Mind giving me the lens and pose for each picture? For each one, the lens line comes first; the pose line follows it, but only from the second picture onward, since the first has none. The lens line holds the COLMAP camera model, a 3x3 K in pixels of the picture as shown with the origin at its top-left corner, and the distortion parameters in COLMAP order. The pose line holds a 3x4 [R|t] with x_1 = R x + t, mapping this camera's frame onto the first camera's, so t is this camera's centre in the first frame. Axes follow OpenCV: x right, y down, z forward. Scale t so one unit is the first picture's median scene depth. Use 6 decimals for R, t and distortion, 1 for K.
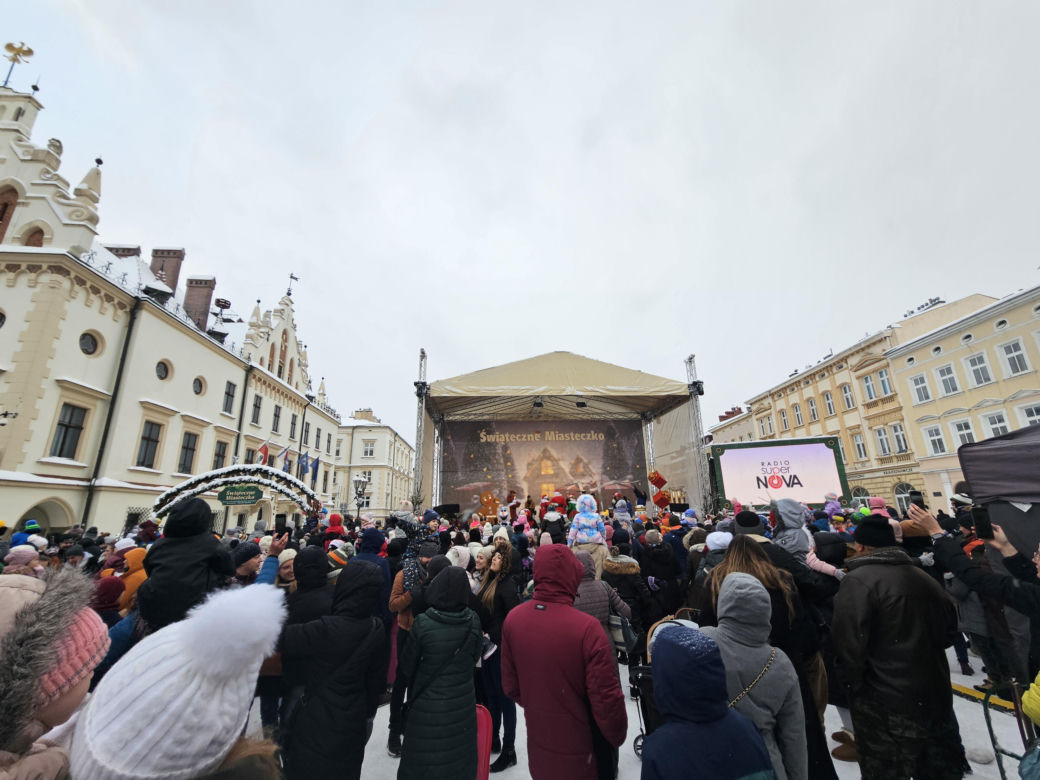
lens RADIAL K [[438.1, 0, 512.3], [0, 438.1, 397.3], [0, 0, 1]] dist [-0.000377, -0.000434]
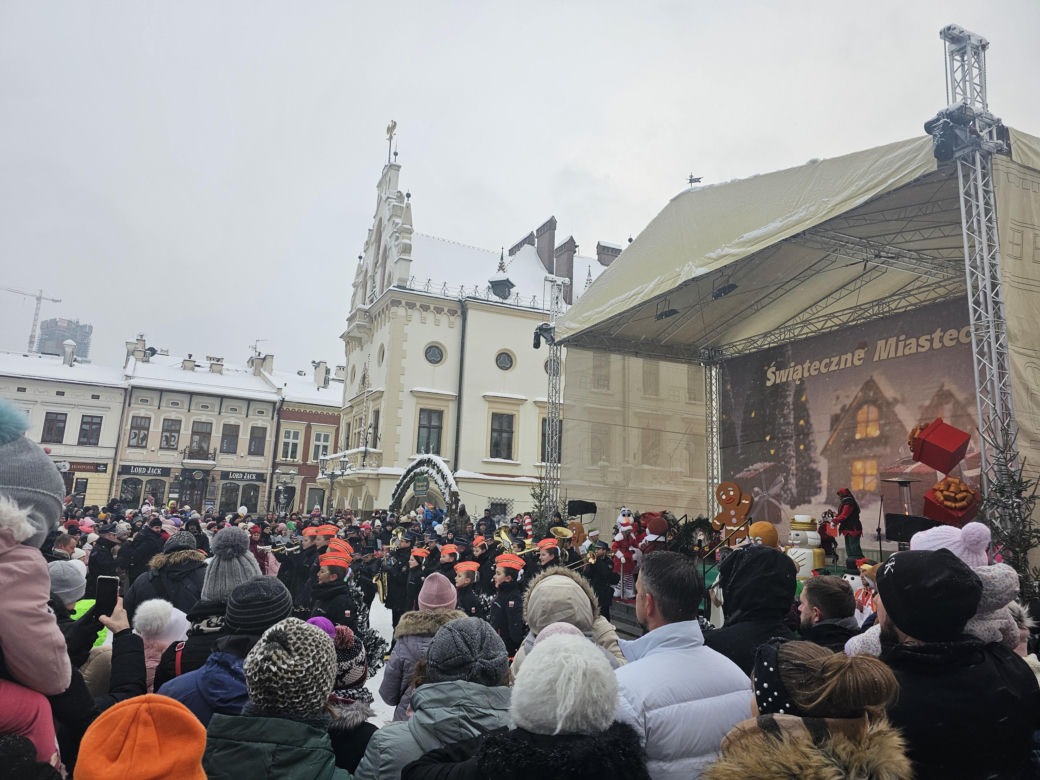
lens RADIAL K [[703.0, 0, 518.5], [0, 703.0, 376.7], [0, 0, 1]] dist [0.093061, -0.081317]
pose [[0.349302, -0.149041, -0.925081, 0.720690], [0.201253, 0.976161, -0.081280, 0.115001], [0.915142, -0.157784, 0.370970, 0.461558]]
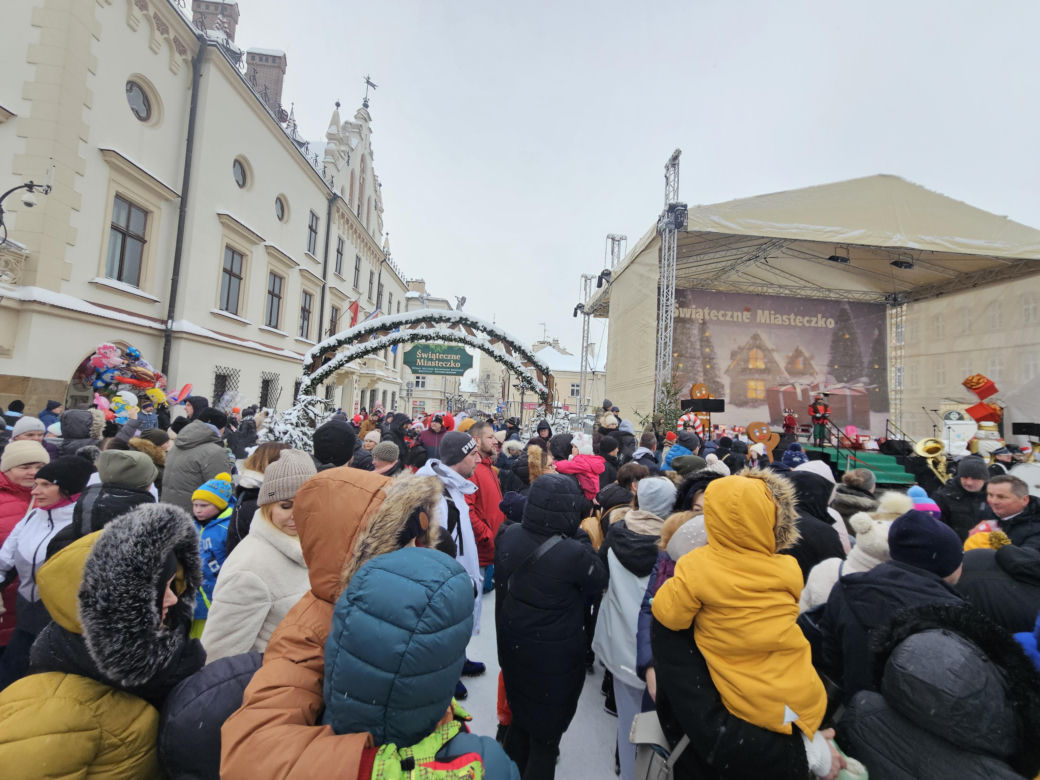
lens RADIAL K [[438.1, 0, 513.3], [0, 438.1, 383.7], [0, 0, 1]] dist [-0.000377, -0.000434]
pose [[0.996846, 0.079179, -0.005428, -0.367463], [-0.076261, 0.974555, 0.210776, 0.087319], [0.021979, -0.209697, 0.977519, 0.292264]]
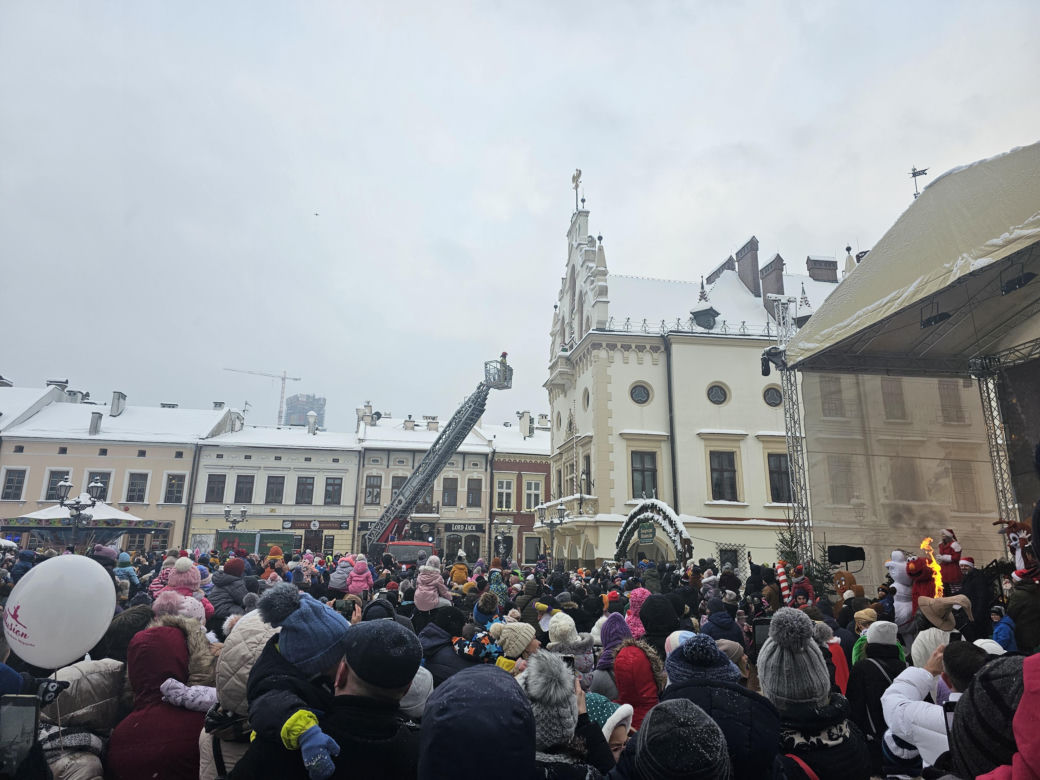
lens RADIAL K [[703.0, 0, 517.3], [0, 703.0, 371.7], [0, 0, 1]] dist [0.093061, -0.081317]
pose [[0.074334, -0.232639, -0.969718, 0.673856], [0.248889, 0.945964, -0.207861, 0.104902], [0.965675, -0.225901, 0.128219, 0.438142]]
